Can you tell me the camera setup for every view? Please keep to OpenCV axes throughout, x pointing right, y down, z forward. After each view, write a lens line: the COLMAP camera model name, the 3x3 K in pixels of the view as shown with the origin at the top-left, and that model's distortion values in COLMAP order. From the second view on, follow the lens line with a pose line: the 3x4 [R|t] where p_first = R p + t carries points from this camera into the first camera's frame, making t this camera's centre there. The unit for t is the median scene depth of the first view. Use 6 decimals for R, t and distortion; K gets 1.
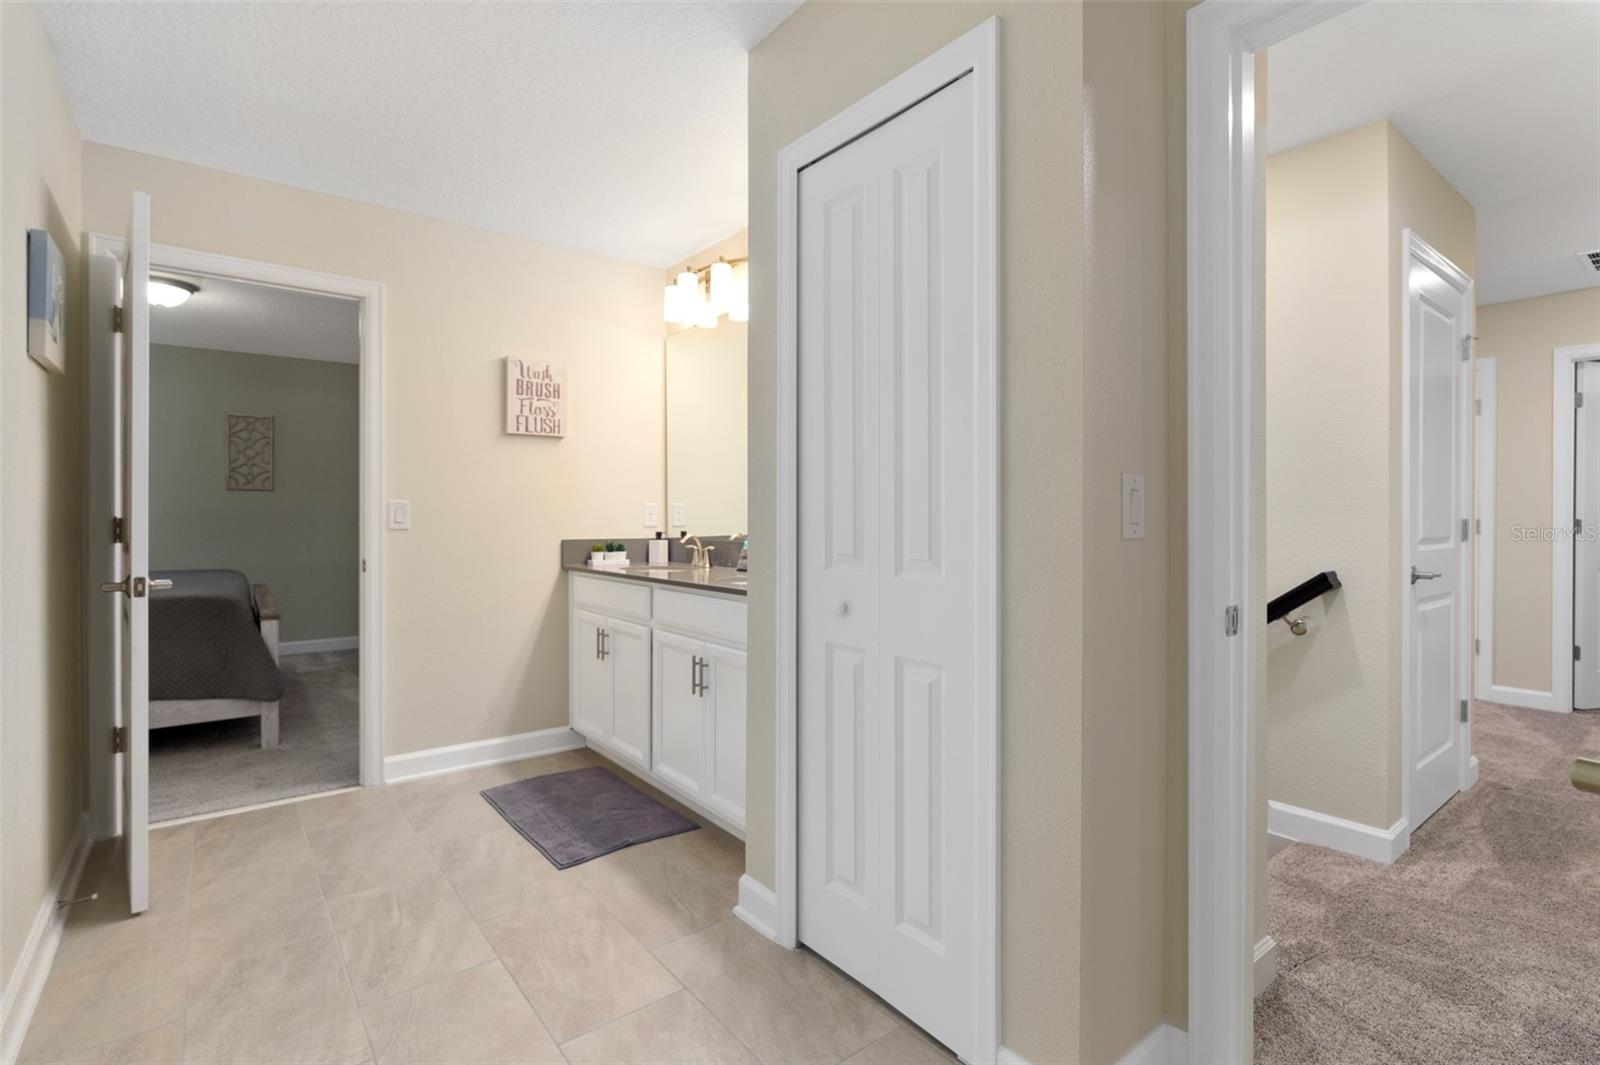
lens RADIAL K [[750.1, 0, 808.5], [0, 750.1, 526.0], [0, 0, 1]] dist [0.001399, 0.000377]
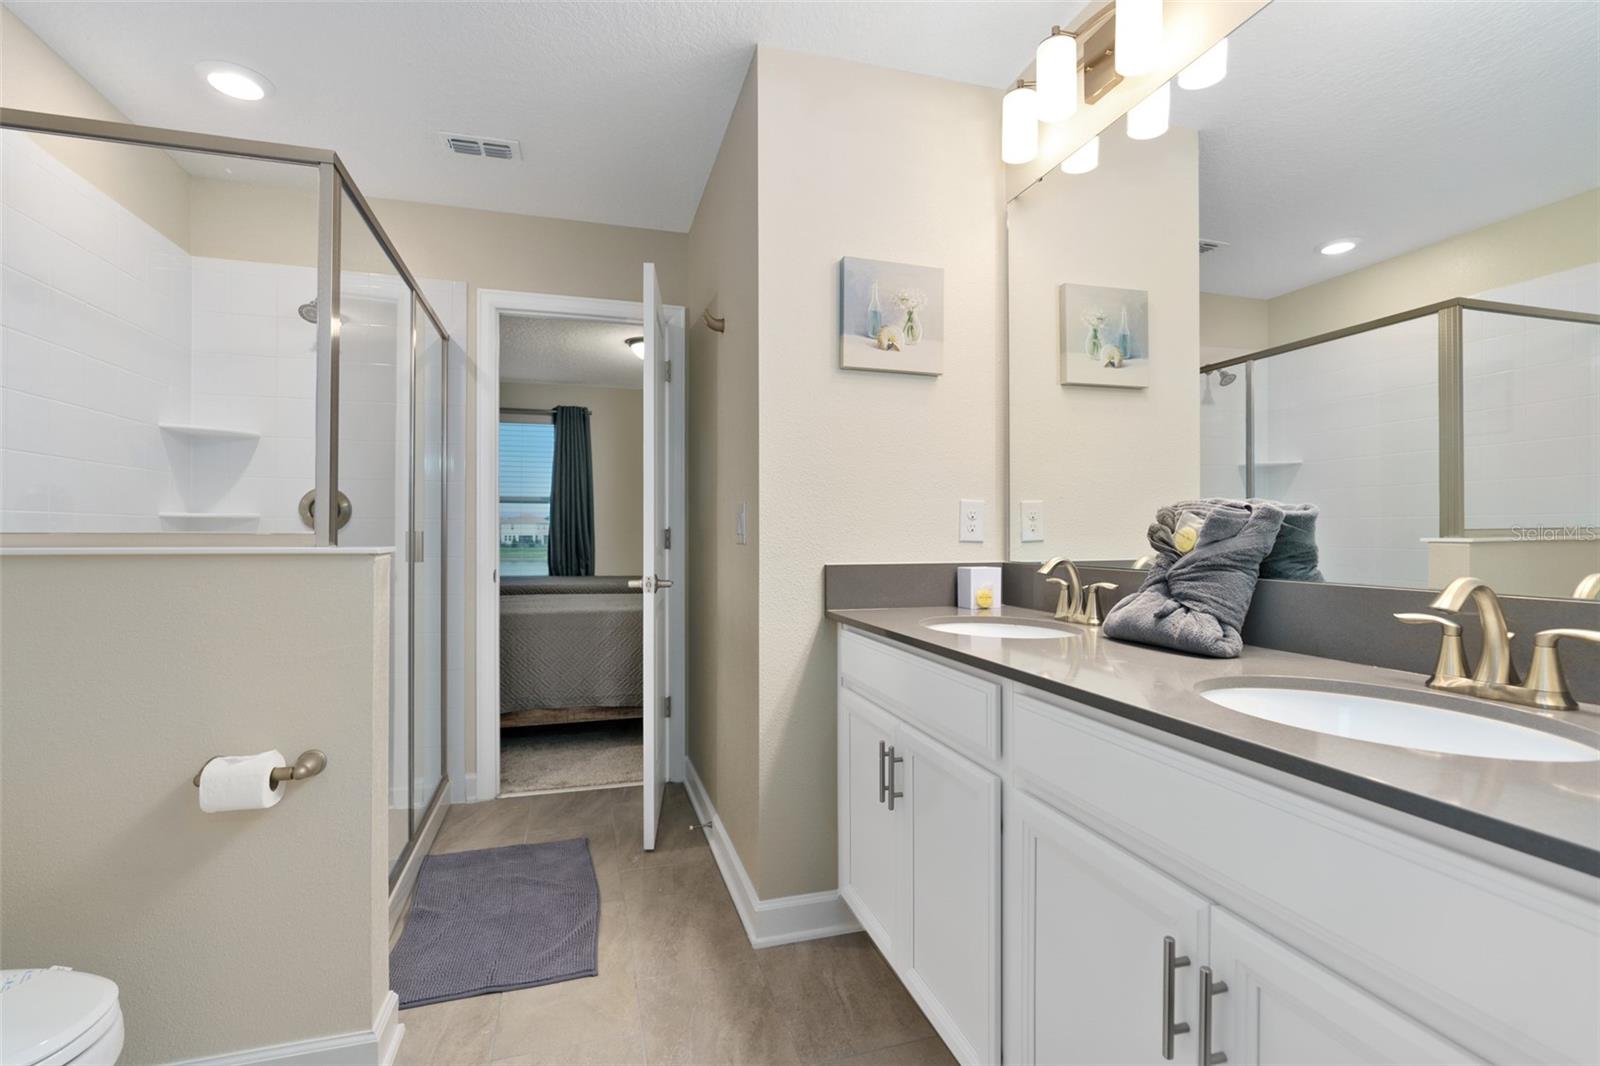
lens RADIAL K [[750.1, 0, 803.0], [0, 750.1, 538.2], [0, 0, 1]] dist [0.001399, 0.000377]
pose [[0.928872, -0.000017, -0.370402, -0.166411], [-0.003025, 0.999966, -0.007630, 0.002830], [0.370390, 0.008207, 0.928840, 0.593055]]
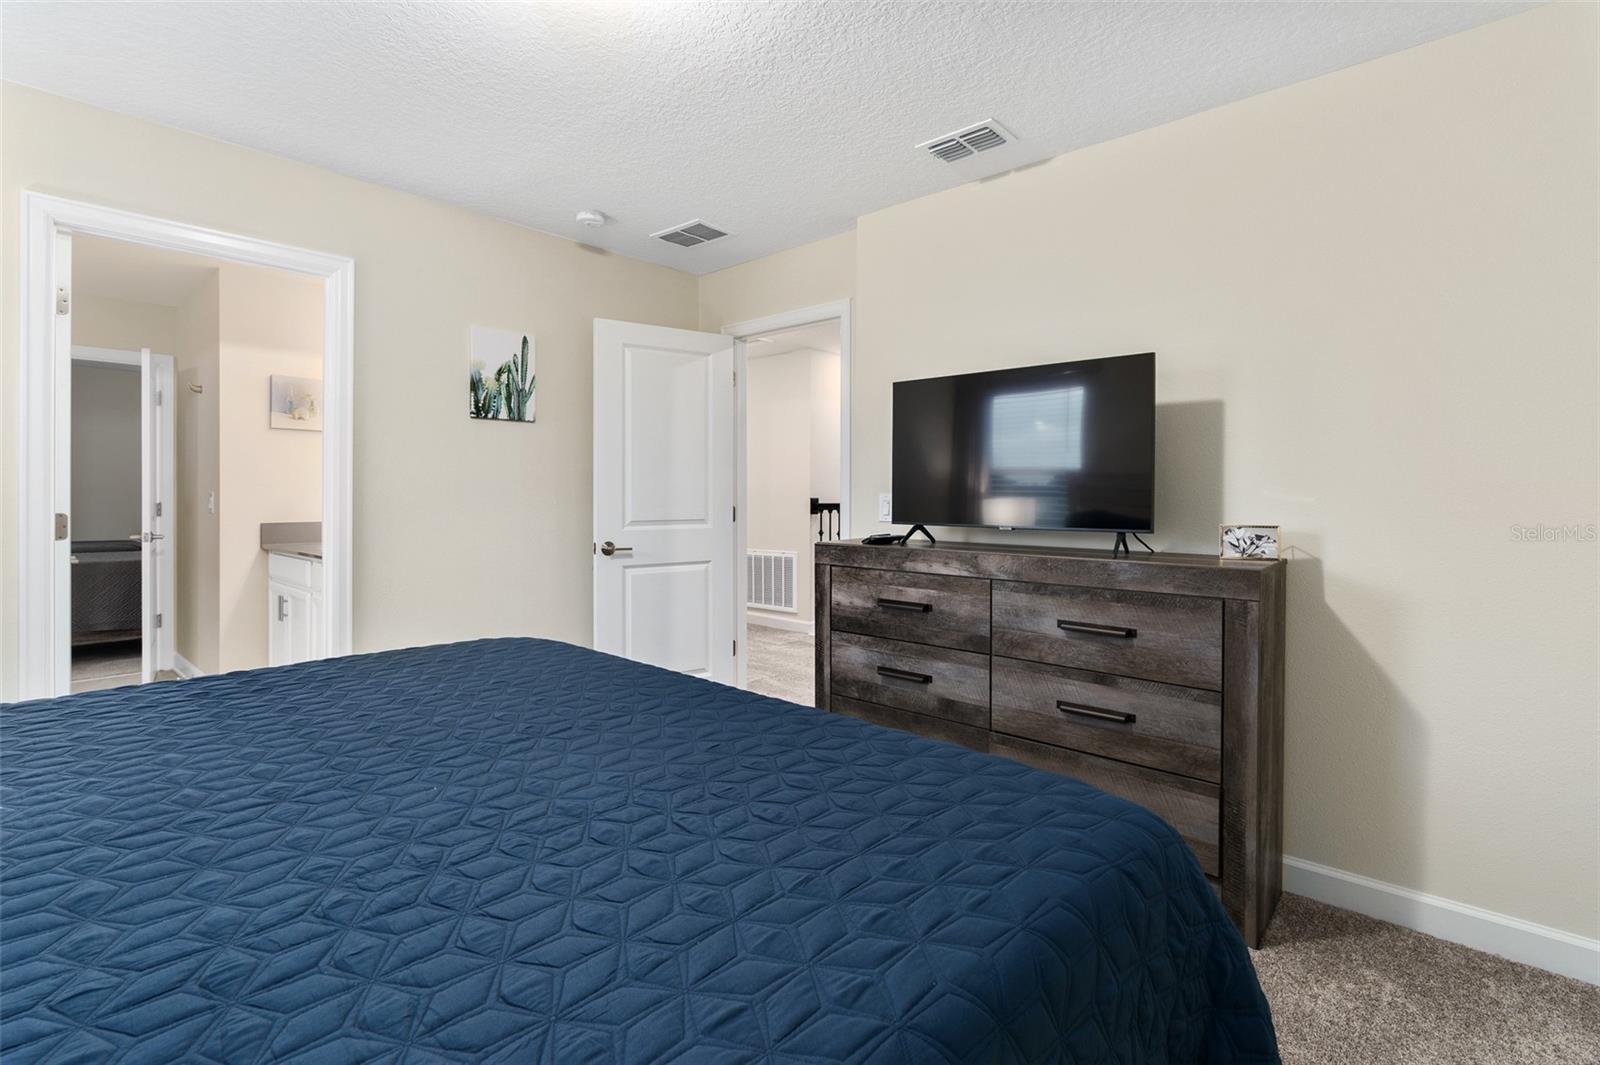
lens RADIAL K [[750.1, 0, 799.4], [0, 750.1, 507.3], [0, 0, 1]] dist [0.001399, 0.000377]
pose [[0.987778, 0.001294, 0.155859, 0.432476], [-0.000420, 0.999984, -0.005640, -0.000823], [-0.155864, 0.005506, 0.987763, -0.404306]]
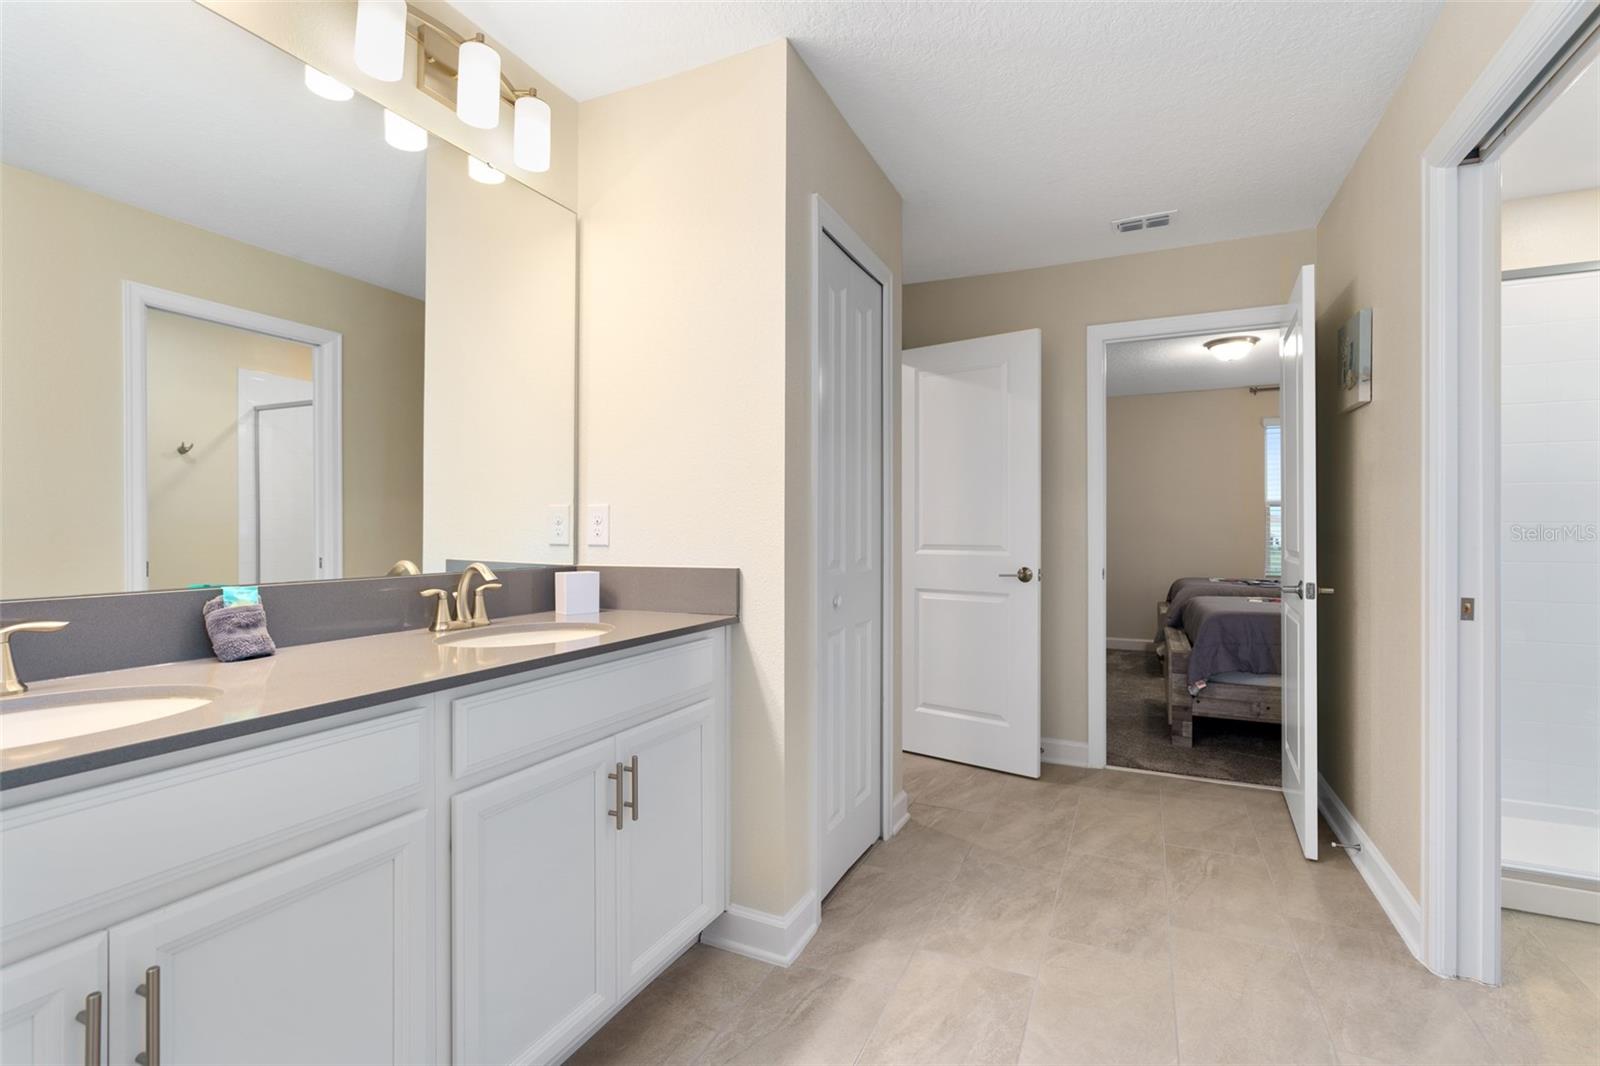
lens RADIAL K [[750.1, 0, 801.3], [0, 750.1, 528.0], [0, 0, 1]] dist [0.001399, 0.000377]
pose [[-0.449797, -0.007389, 0.893100, -0.716374], [0.003836, 0.999941, 0.010204, -0.017606], [-0.893122, 0.008016, -0.449742, 1.092765]]
